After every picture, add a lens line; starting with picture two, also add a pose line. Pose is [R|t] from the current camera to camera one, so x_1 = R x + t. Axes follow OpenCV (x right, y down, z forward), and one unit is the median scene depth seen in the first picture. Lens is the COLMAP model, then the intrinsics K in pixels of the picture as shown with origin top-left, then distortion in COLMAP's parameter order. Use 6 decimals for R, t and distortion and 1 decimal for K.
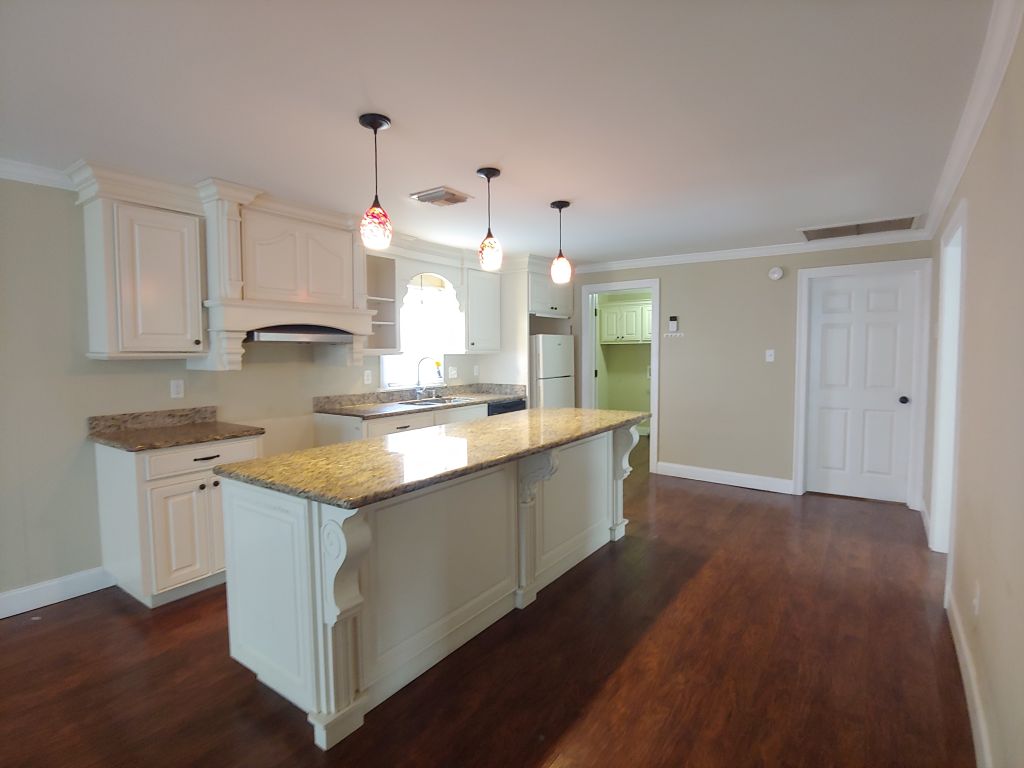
lens RADIAL K [[520.5, 0, 509.5], [0, 520.5, 384.2], [0, 0, 1]] dist [-0.017835, -0.000337]
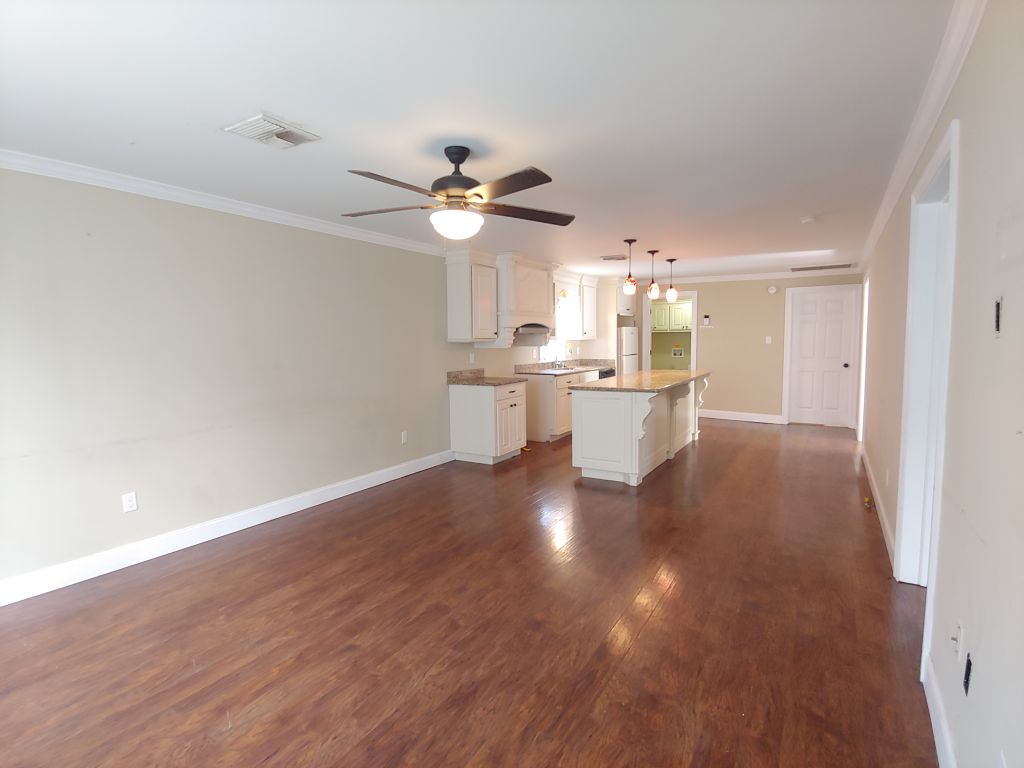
lens RADIAL K [[520.5, 0, 512.7], [0, 520.5, 382.3], [0, 0, 1]] dist [-0.017835, -0.000337]
pose [[0.997837, -0.008937, 0.065132, -0.456849], [0.007498, 0.999723, 0.022295, 0.039701], [-0.065313, -0.021759, 0.997628, -0.647447]]
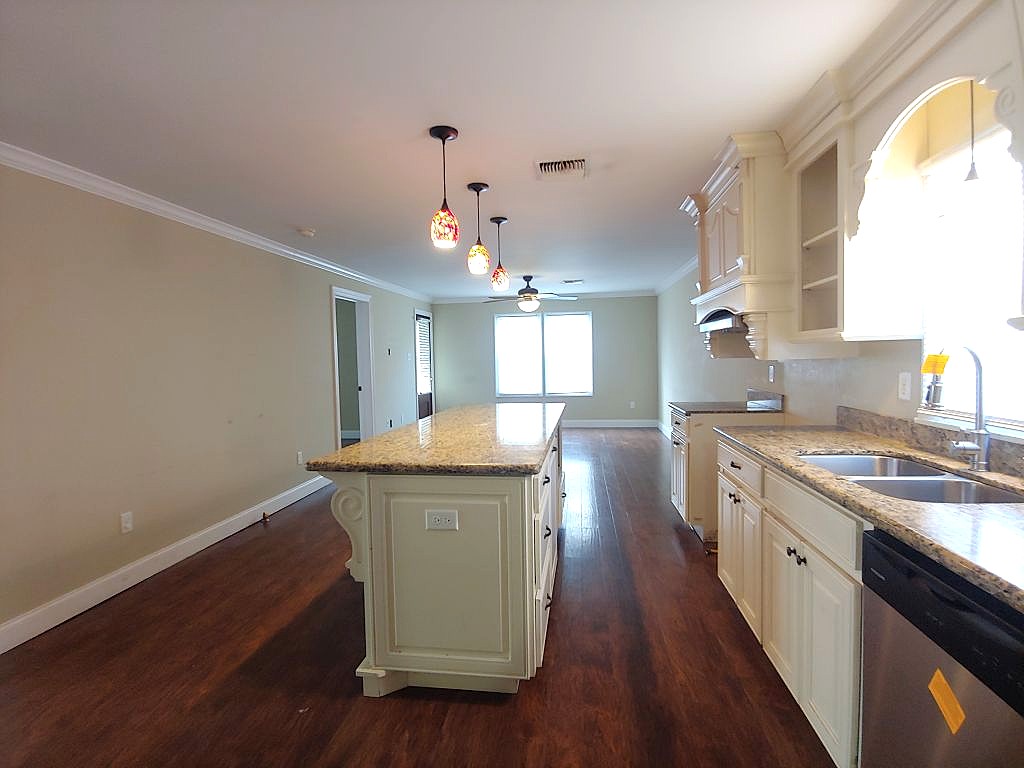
lens RADIAL K [[520.5, 0, 508.2], [0, 520.5, 378.7], [0, 0, 1]] dist [-0.017835, -0.000337]
pose [[-0.888073, 0.050038, -0.456971, 0.261291], [0.005836, 0.995205, 0.097633, -0.068228], [0.459665, 0.084038, -0.884107, 1.253251]]
